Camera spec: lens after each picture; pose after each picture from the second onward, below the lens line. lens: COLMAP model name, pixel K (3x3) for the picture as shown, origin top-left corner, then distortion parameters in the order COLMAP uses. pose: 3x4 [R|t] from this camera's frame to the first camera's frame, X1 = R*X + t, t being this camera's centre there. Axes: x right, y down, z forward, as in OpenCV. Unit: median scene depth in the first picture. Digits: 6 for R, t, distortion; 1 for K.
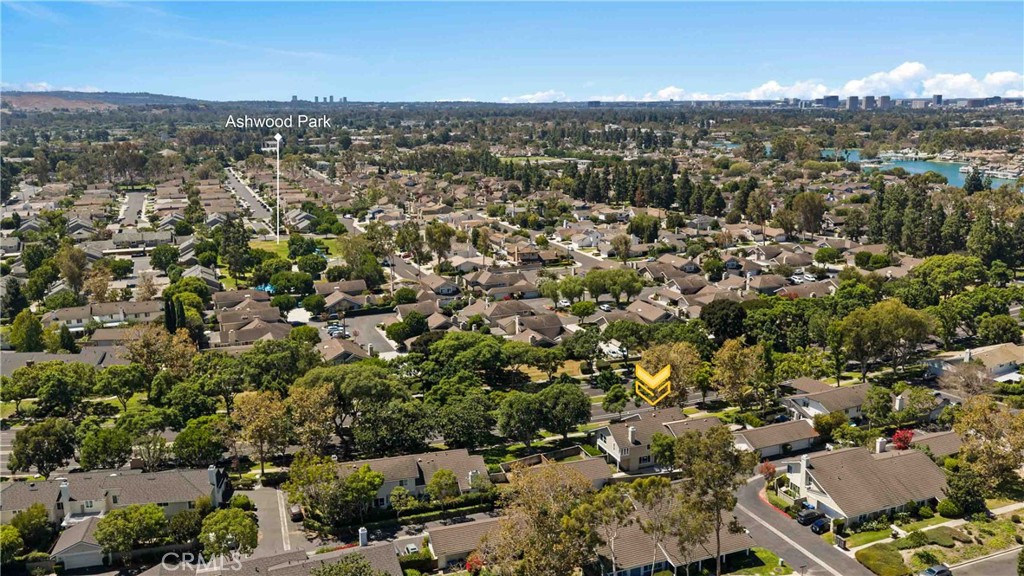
lens RADIAL K [[825.5, 0, 510.7], [0, 825.5, 250.9], [0, 0, 1]] dist [-0.009107, -0.018218]
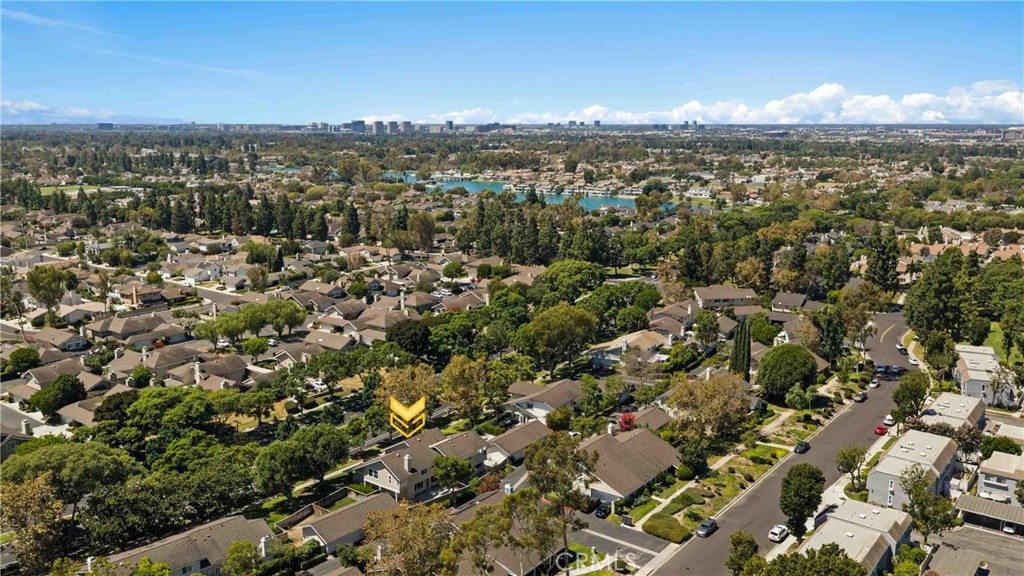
lens RADIAL K [[835.5, 0, 512.0], [0, 835.5, 288.0], [0, 0, 1]] dist [0.000481, -0.013064]
pose [[0.858057, -0.086133, 0.506279, -0.122469], [0.079444, 0.996230, 0.034844, -0.003999], [-0.507372, 0.010322, 0.861665, 0.046755]]
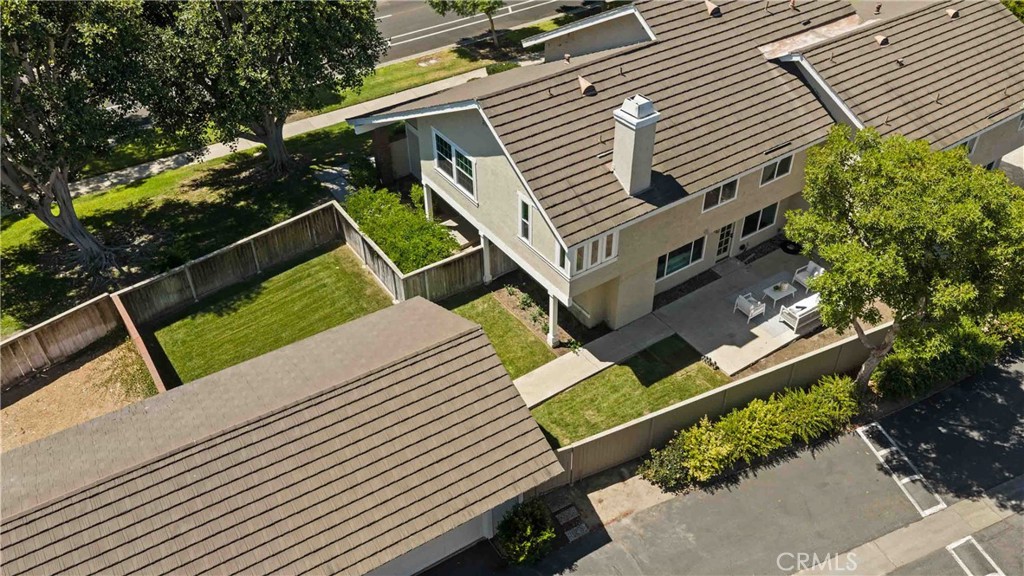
lens RADIAL K [[835.5, 0, 512.0], [0, 835.5, 288.0], [0, 0, 1]] dist [0.000481, -0.013064]
pose [[0.971561, -0.149735, 0.183436, 0.047867], [0.040188, 0.867712, 0.495439, 0.088503], [-0.233354, -0.473978, 0.849053, 0.457873]]
